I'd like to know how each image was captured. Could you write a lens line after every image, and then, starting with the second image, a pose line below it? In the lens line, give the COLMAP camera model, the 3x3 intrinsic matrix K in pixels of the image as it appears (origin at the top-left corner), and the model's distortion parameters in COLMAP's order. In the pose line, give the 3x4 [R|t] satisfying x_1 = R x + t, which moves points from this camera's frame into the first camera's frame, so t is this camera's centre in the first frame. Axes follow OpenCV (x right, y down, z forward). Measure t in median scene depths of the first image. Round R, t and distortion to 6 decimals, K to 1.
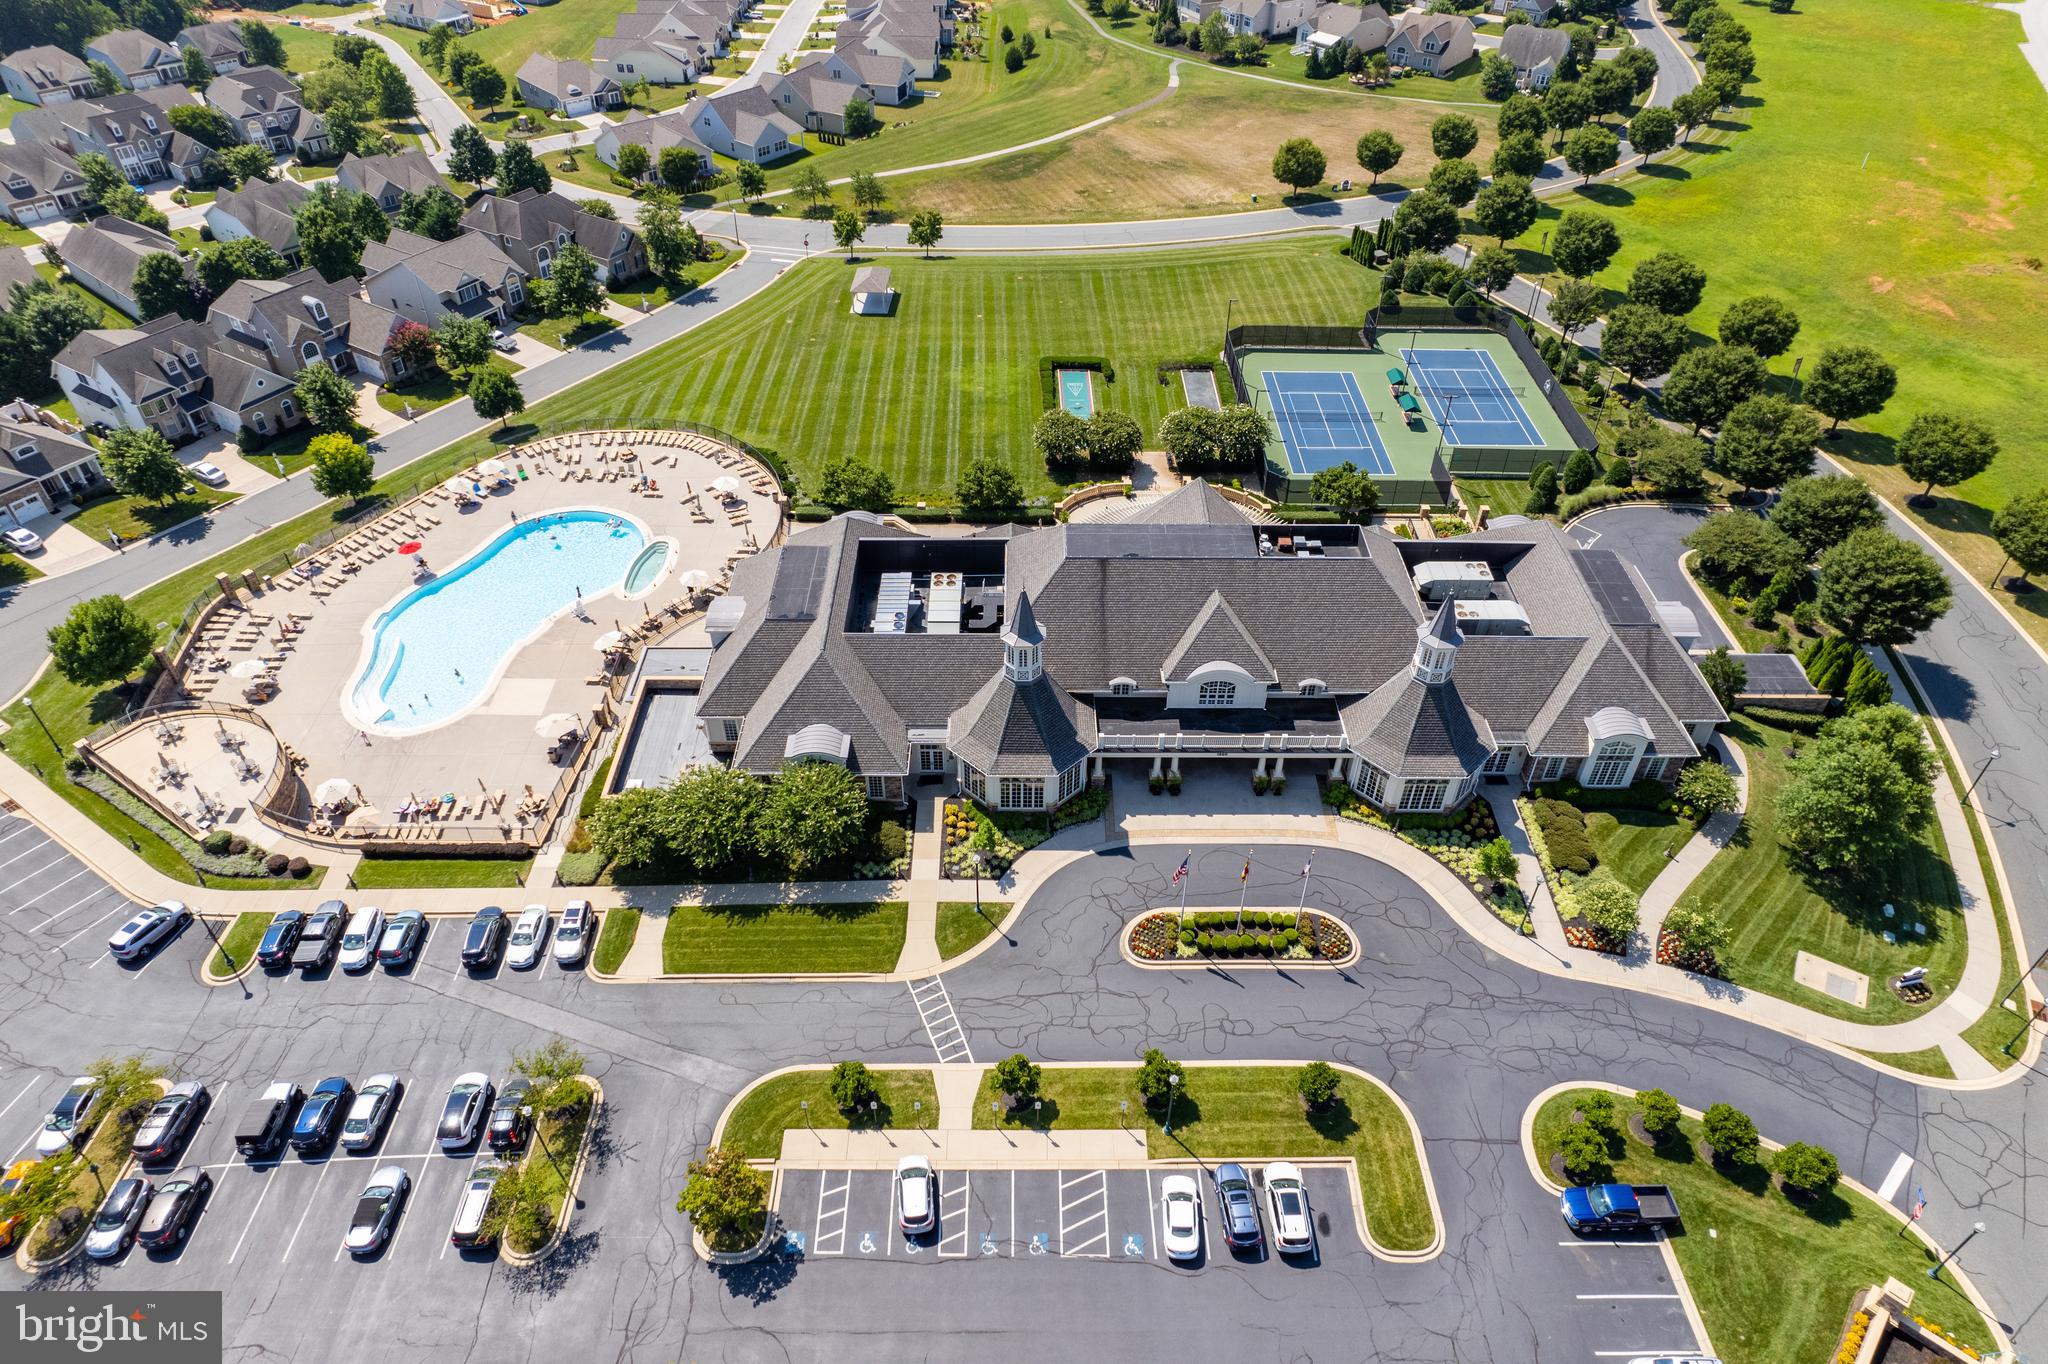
lens RADIAL K [[1296.3, 0, 1021.7], [0, 1296.3, 692.9], [0, 0, 1]] dist [-0.079831, 0.079295]
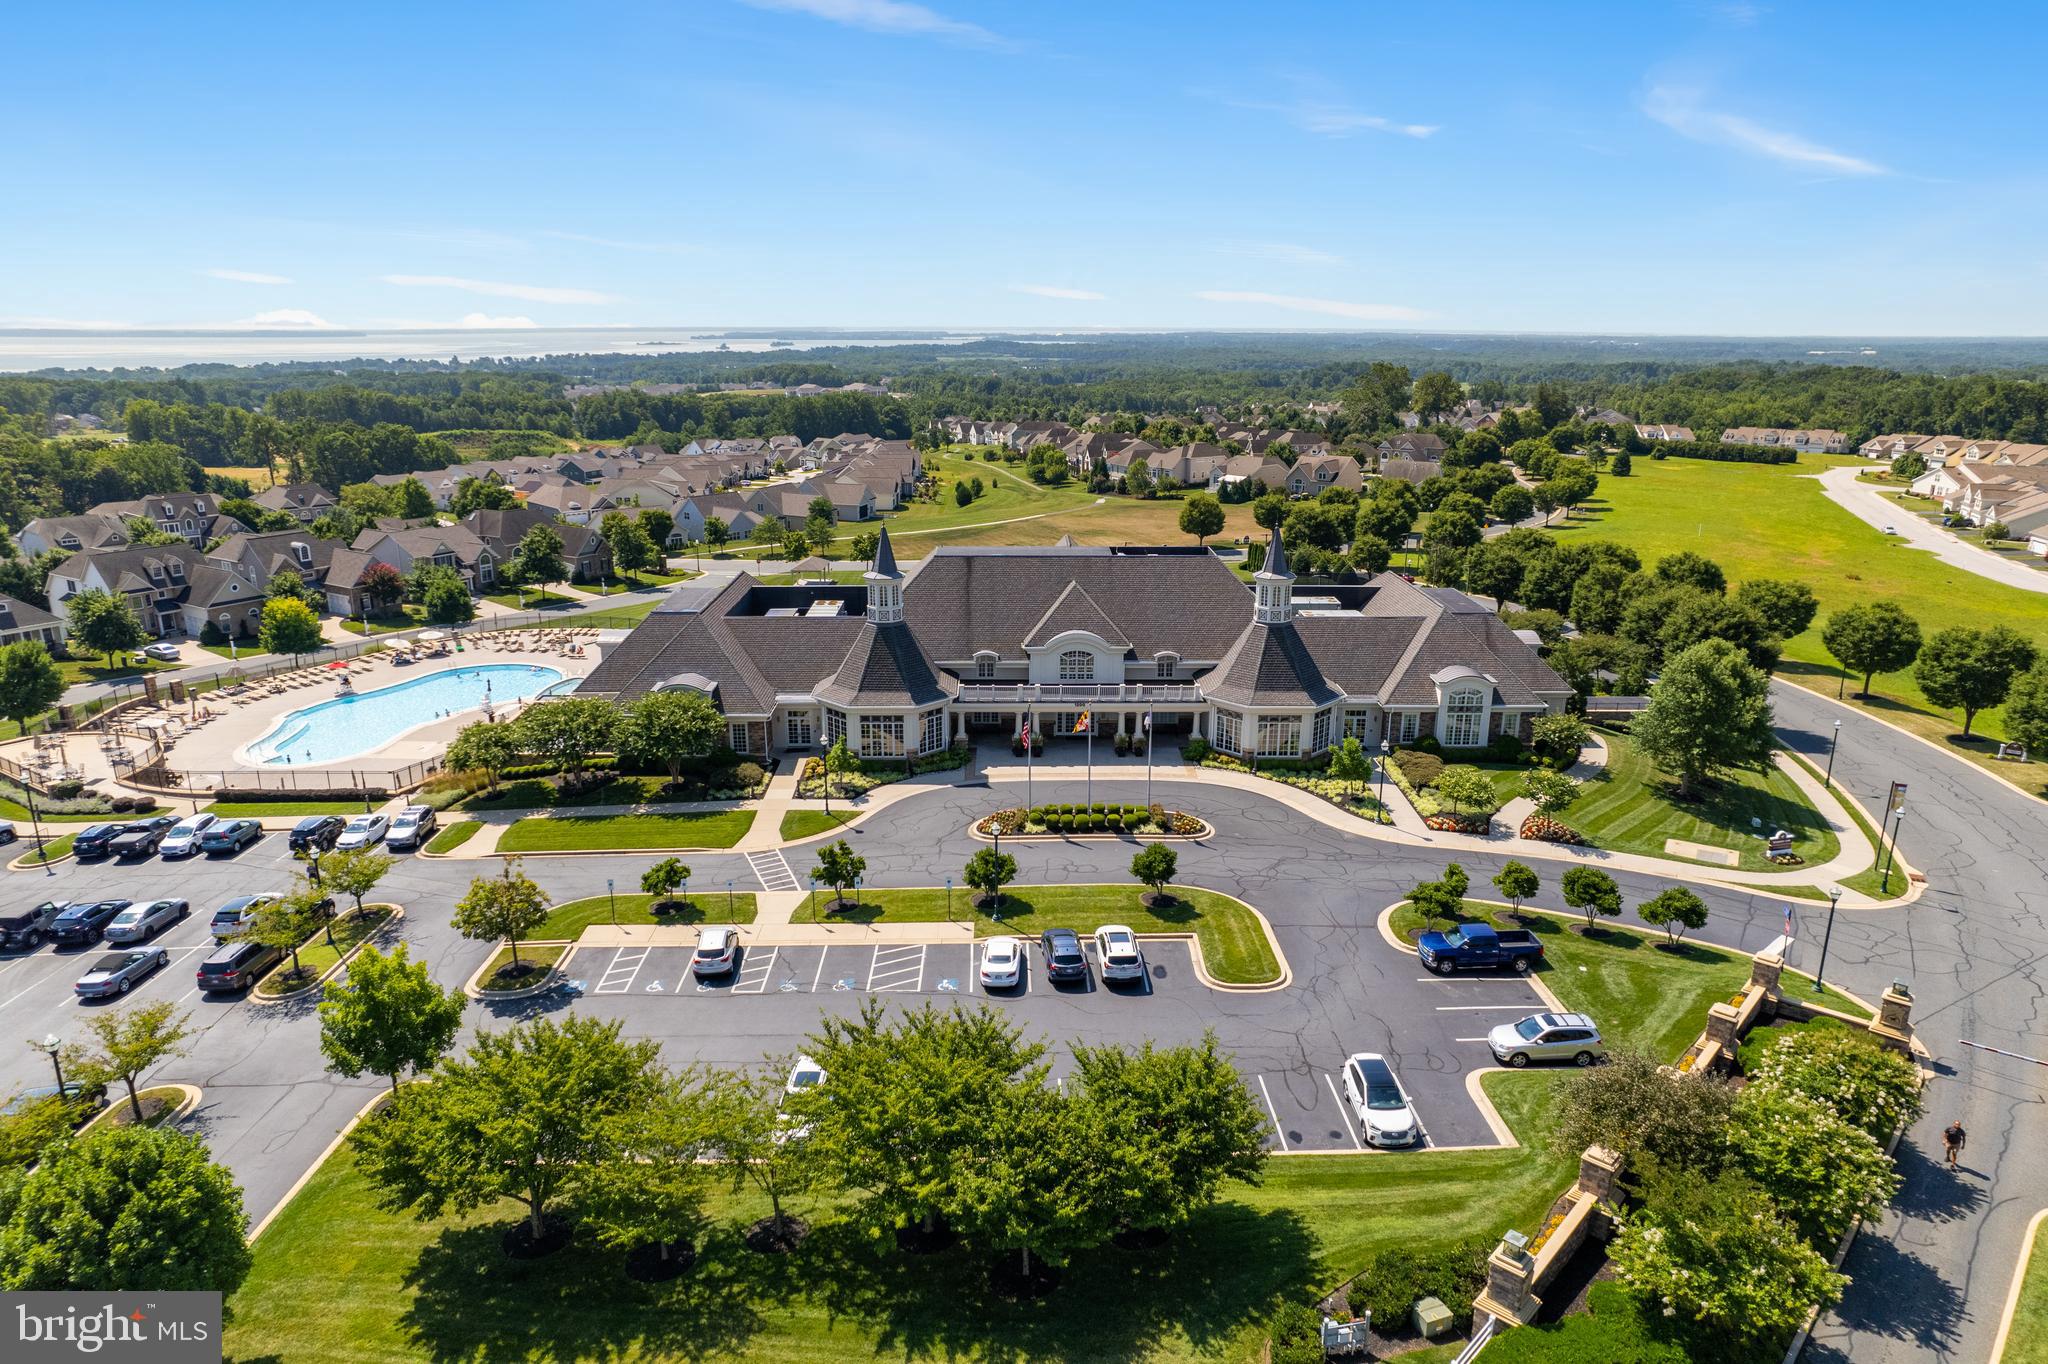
lens RADIAL K [[1296.3, 0, 1021.7], [0, 1296.3, 692.9], [0, 0, 1]] dist [-0.079831, 0.079295]
pose [[0.999910, -0.001358, 0.013383, 0.097821], [0.006827, 0.908466, -0.417903, 0.479892], [-0.011591, 0.417957, 0.908393, 0.065011]]
